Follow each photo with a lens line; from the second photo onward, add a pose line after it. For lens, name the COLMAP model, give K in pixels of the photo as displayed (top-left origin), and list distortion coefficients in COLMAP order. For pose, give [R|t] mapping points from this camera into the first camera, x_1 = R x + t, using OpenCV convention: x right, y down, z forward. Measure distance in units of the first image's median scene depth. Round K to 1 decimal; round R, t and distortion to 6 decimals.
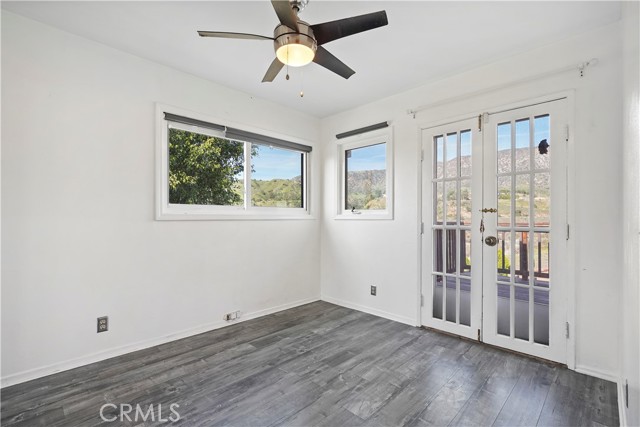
lens RADIAL K [[292.3, 0, 321.6], [0, 292.3, 209.3], [0, 0, 1]] dist [-0.003058, -0.000280]
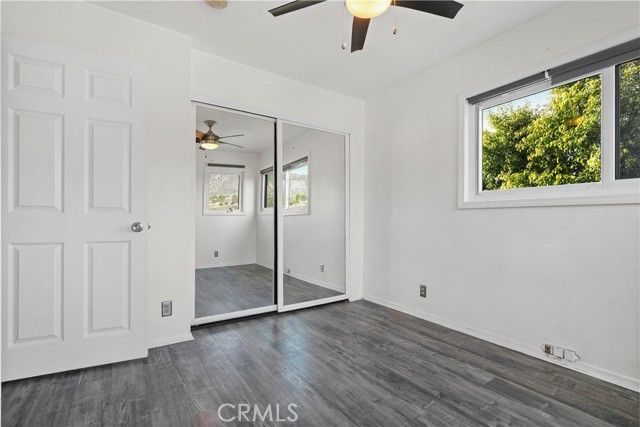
lens RADIAL K [[292.3, 0, 321.4], [0, 292.3, 217.6], [0, 0, 1]] dist [-0.003058, -0.000280]
pose [[-0.193779, -0.007628, -0.981016, 0.605997], [0.023150, 0.999656, -0.012346, 0.079702], [0.980772, -0.025102, -0.193536, 0.836361]]
